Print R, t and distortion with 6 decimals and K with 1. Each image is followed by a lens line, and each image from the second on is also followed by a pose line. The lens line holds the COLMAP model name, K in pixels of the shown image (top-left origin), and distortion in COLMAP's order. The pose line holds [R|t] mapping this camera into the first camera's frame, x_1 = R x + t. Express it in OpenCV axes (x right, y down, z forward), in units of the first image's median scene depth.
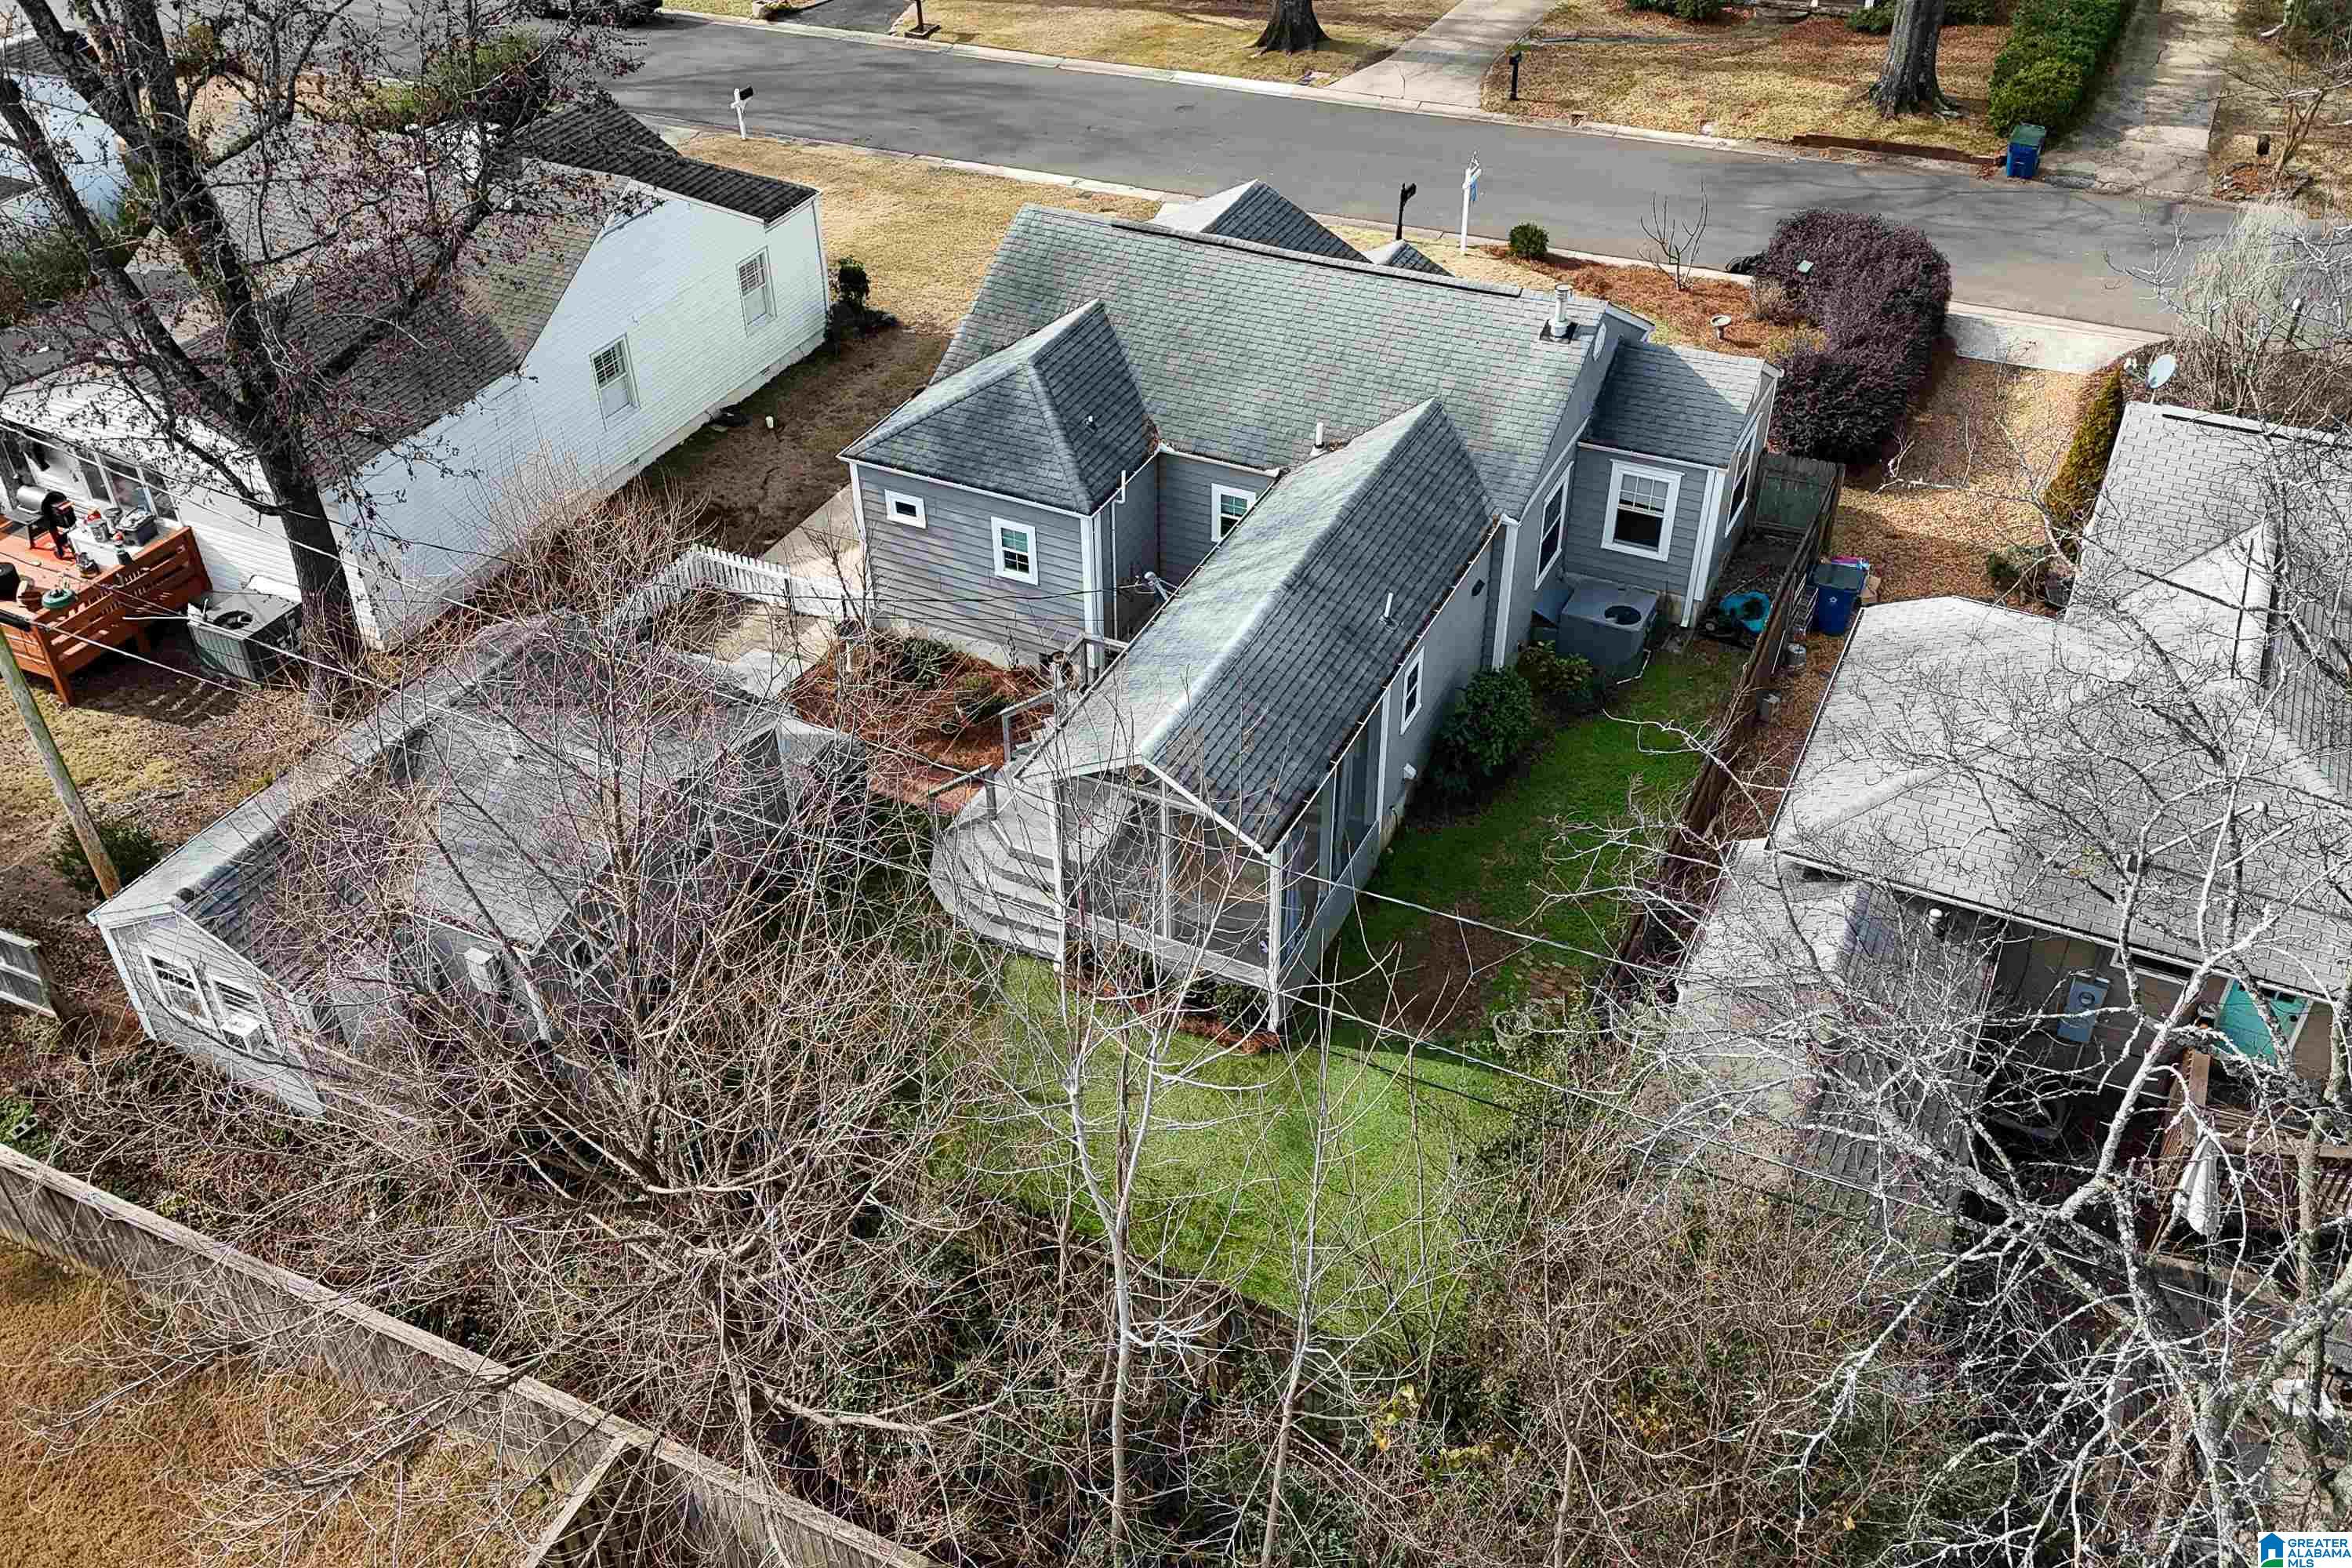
lens RADIAL K [[2040.0, 0, 1176.0], [0, 2040.0, 784.0], [0, 0, 1]] dist [0.087561, -0.093361]
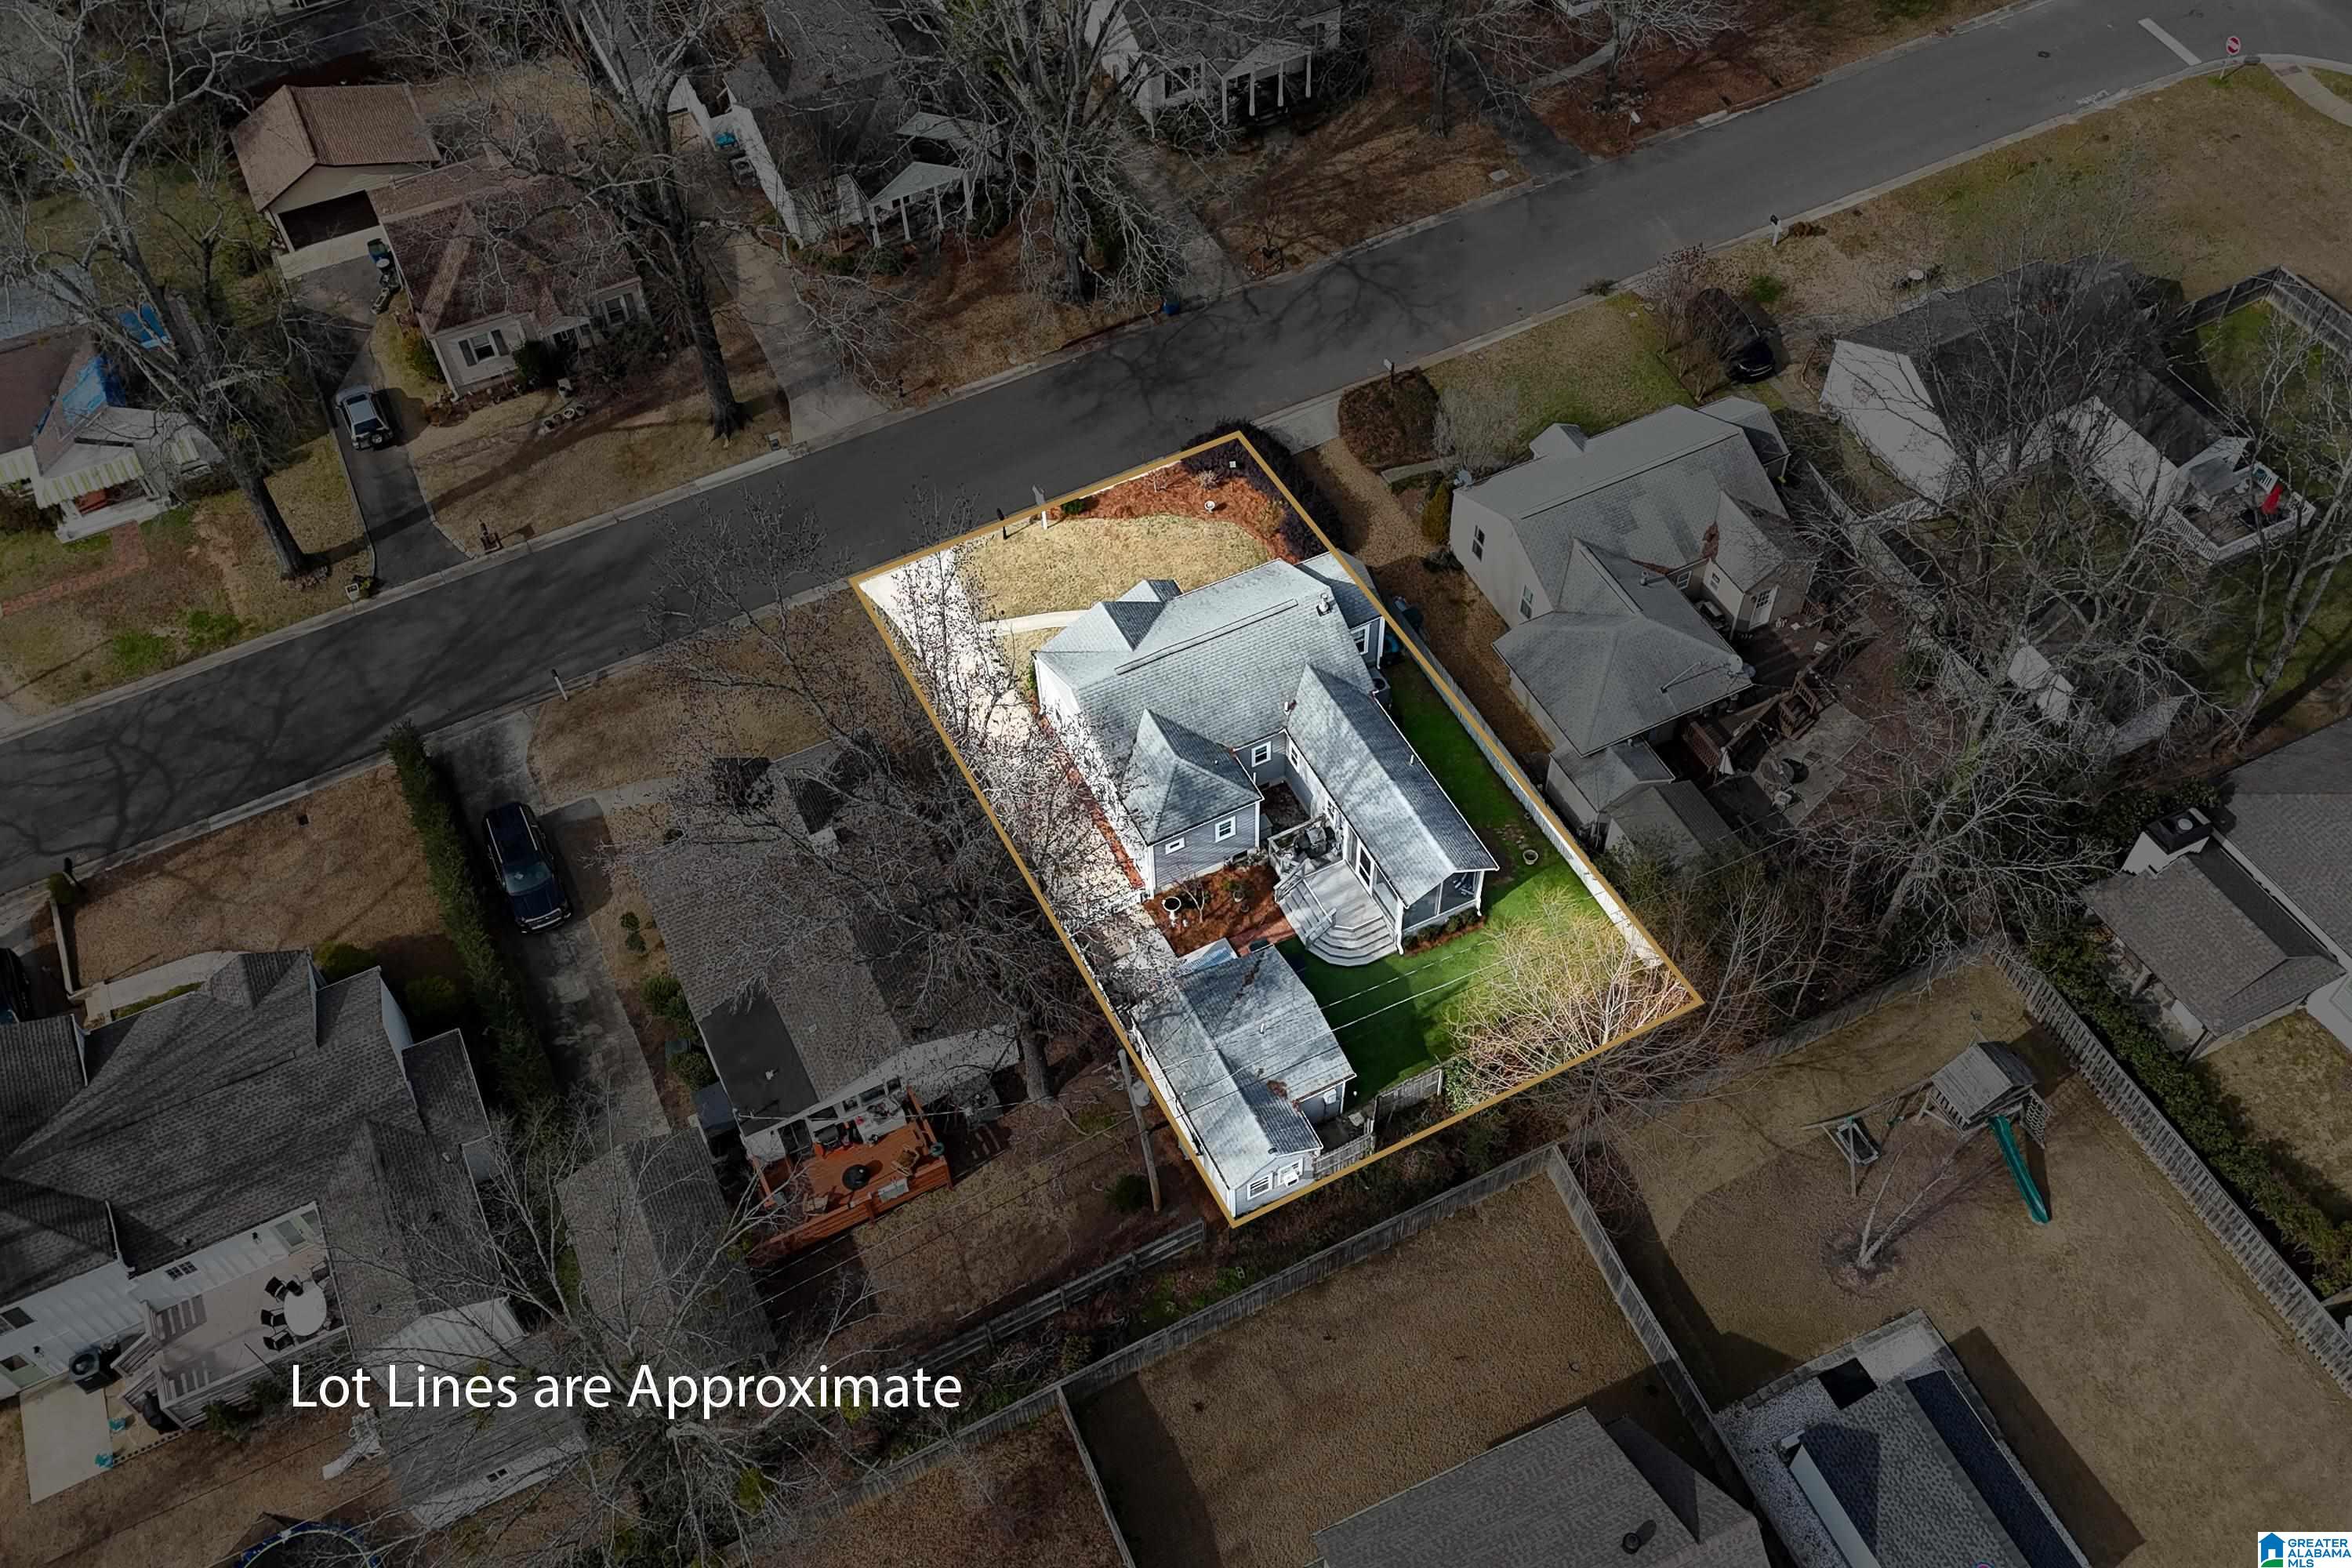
lens RADIAL K [[2040.0, 0, 1176.0], [0, 2040.0, 784.0], [0, 0, 1]] dist [0.087561, -0.093361]
pose [[0.615830, -0.627396, 0.476579, -1.100461], [0.492629, 0.778687, 0.388539, -1.004741], [-0.614874, -0.004497, 0.788613, -0.699414]]
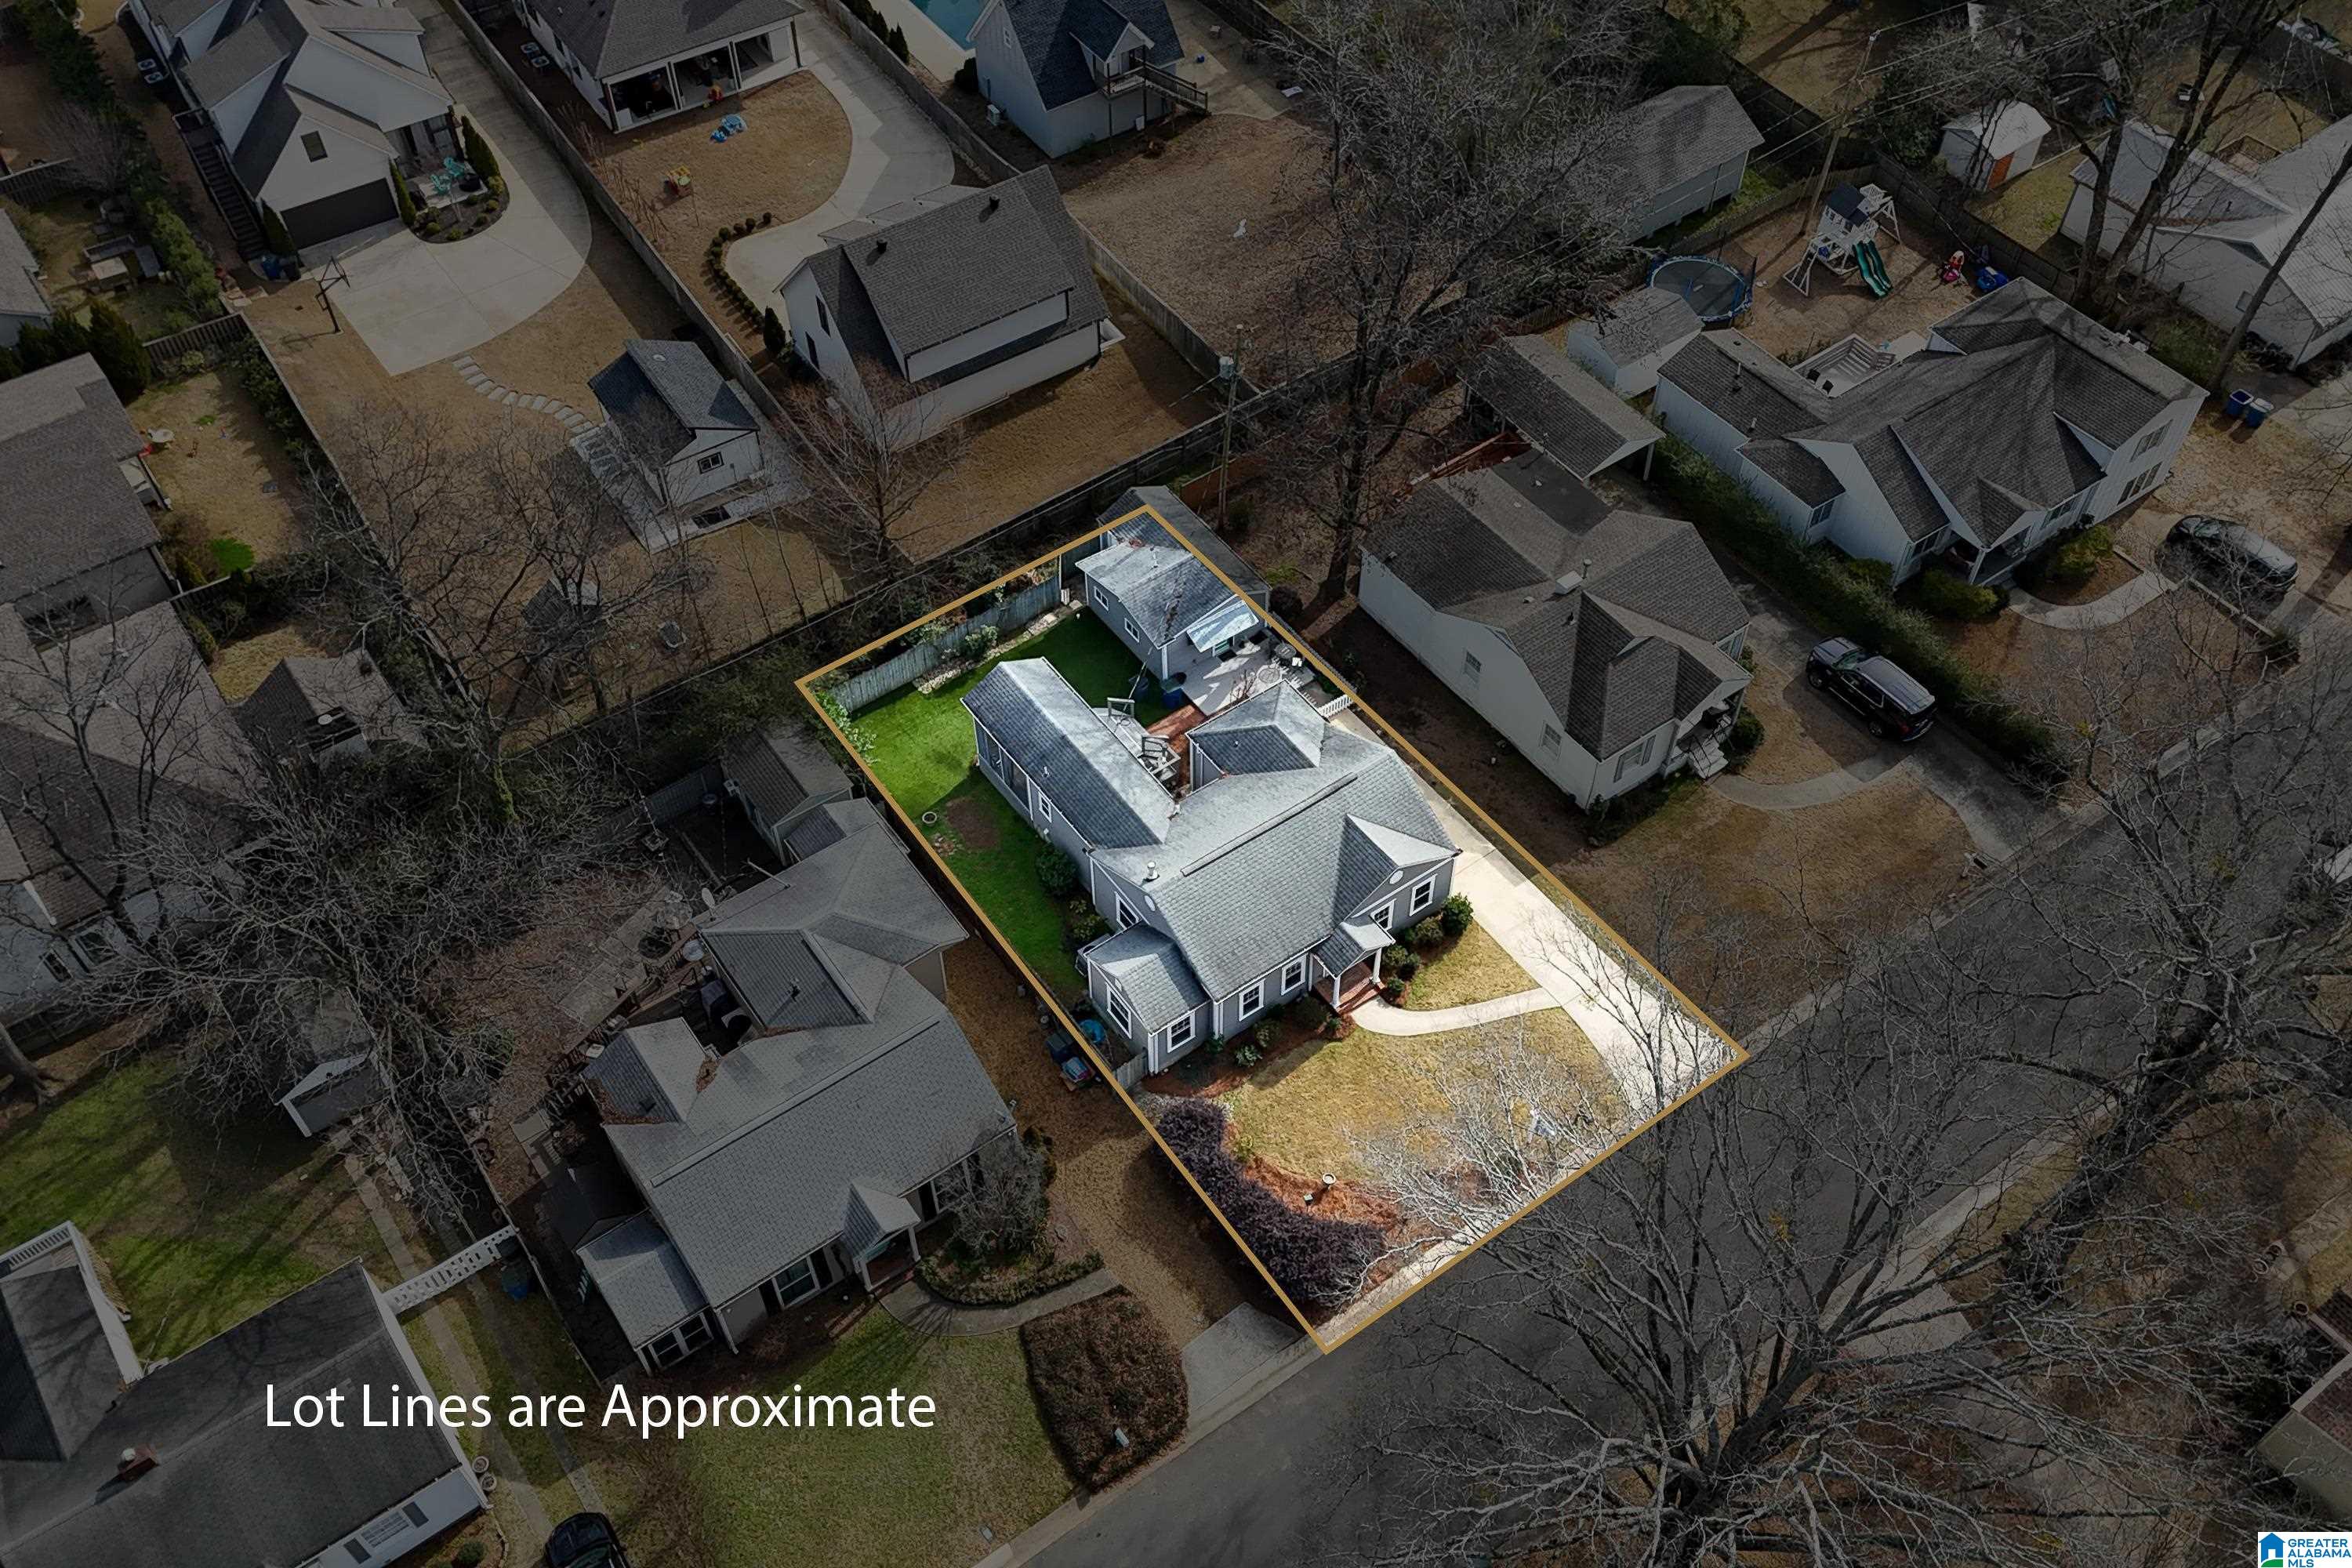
lens RADIAL K [[2040.0, 0, 1176.0], [0, 2040.0, 784.0], [0, 0, 1]] dist [0.087561, -0.093361]
pose [[-0.480555, 0.692052, -0.538638, 1.188135], [-0.519688, 0.270014, 0.810566, -1.882393], [0.706393, 0.669445, 0.229894, 0.444818]]
